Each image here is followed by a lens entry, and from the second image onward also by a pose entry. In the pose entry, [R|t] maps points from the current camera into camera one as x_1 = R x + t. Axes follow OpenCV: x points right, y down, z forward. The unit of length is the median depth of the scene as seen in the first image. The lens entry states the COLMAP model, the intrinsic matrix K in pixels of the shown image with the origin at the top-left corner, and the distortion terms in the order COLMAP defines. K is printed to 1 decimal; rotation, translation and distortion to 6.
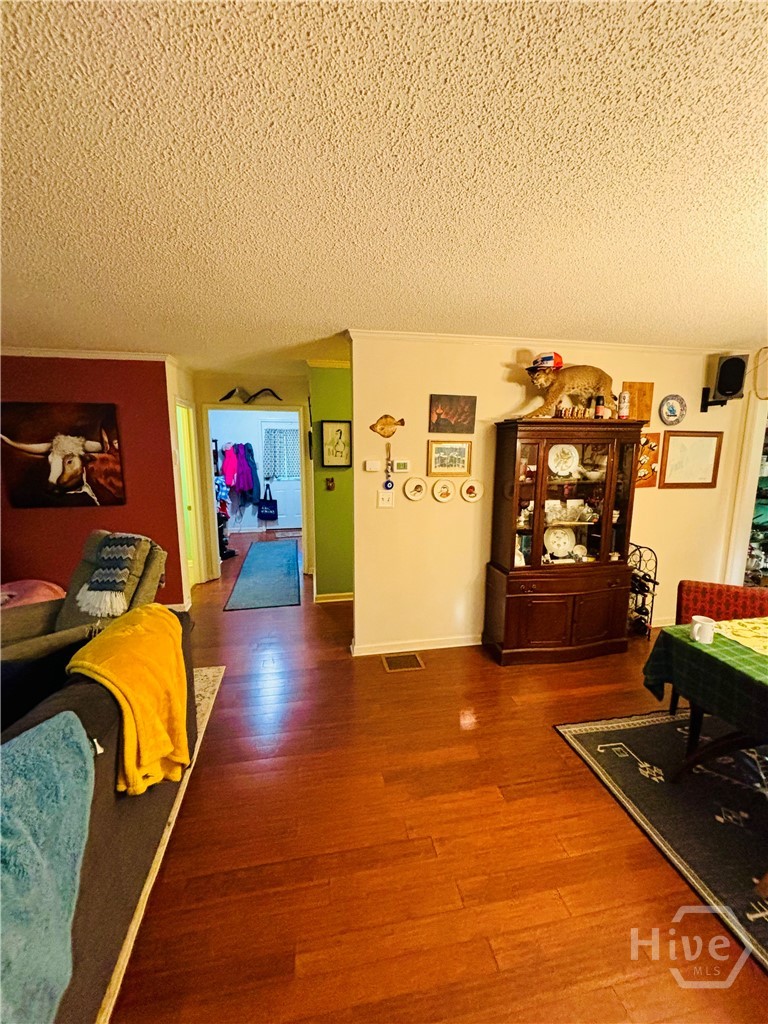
lens RADIAL K [[413.1, 0, 382.4], [0, 413.1, 510.1], [0, 0, 1]] dist [0.000367, -0.001712]
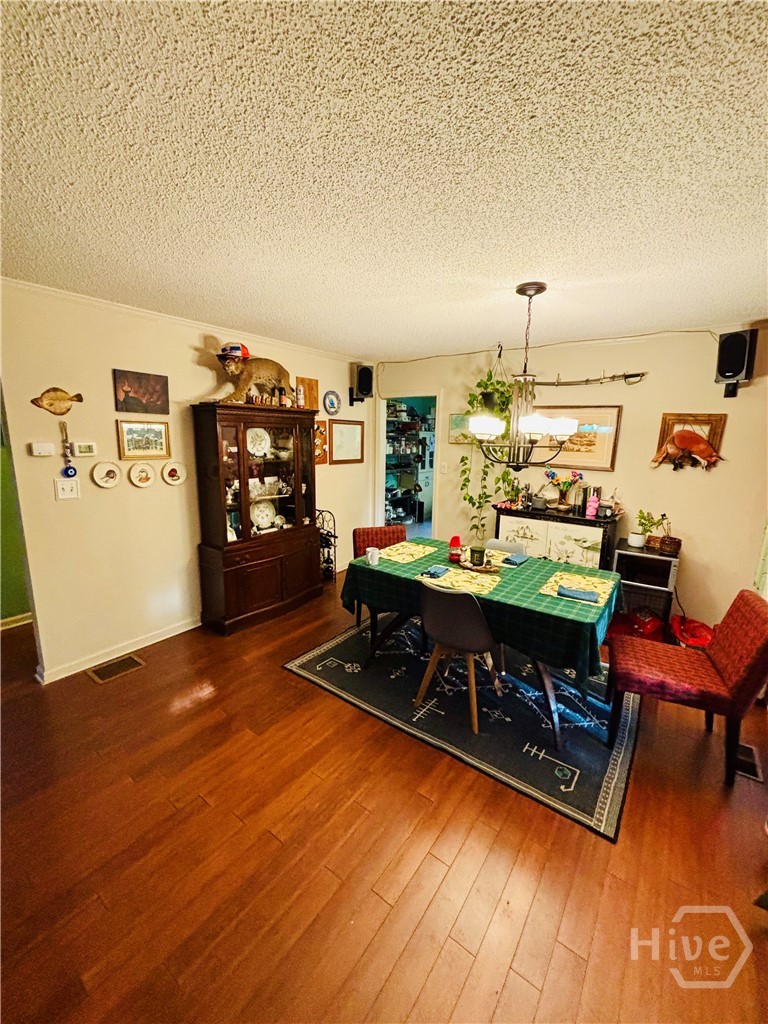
lens RADIAL K [[413.1, 0, 390.6], [0, 413.1, 509.4], [0, 0, 1]] dist [0.000367, -0.001712]
pose [[0.723060, -0.113578, 0.681384, -0.092513], [0.092114, 0.993435, 0.067844, 0.018825], [-0.684616, 0.013710, 0.728775, -0.066844]]
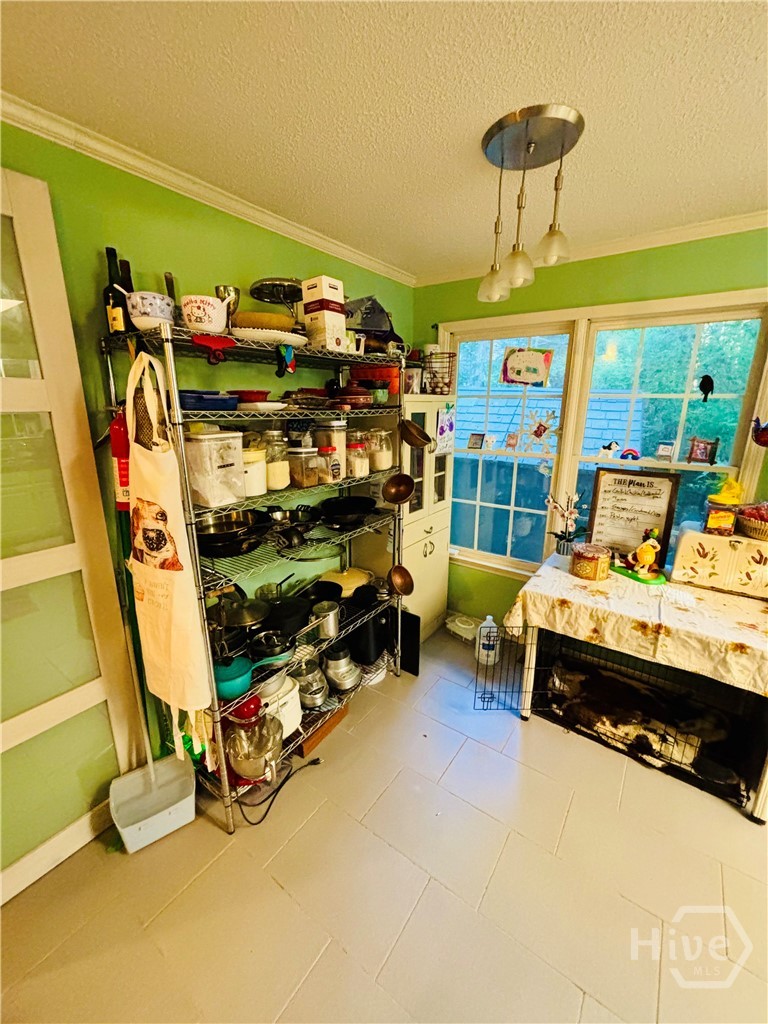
lens RADIAL K [[413.1, 0, 384.8], [0, 413.1, 510.4], [0, 0, 1]] dist [0.000367, -0.001712]
pose [[0.724327, -0.173632, 0.667235, 0.907954], [0.105551, 0.984287, 0.141555, -0.121309], [-0.681329, -0.032105, 0.731272, 0.813024]]
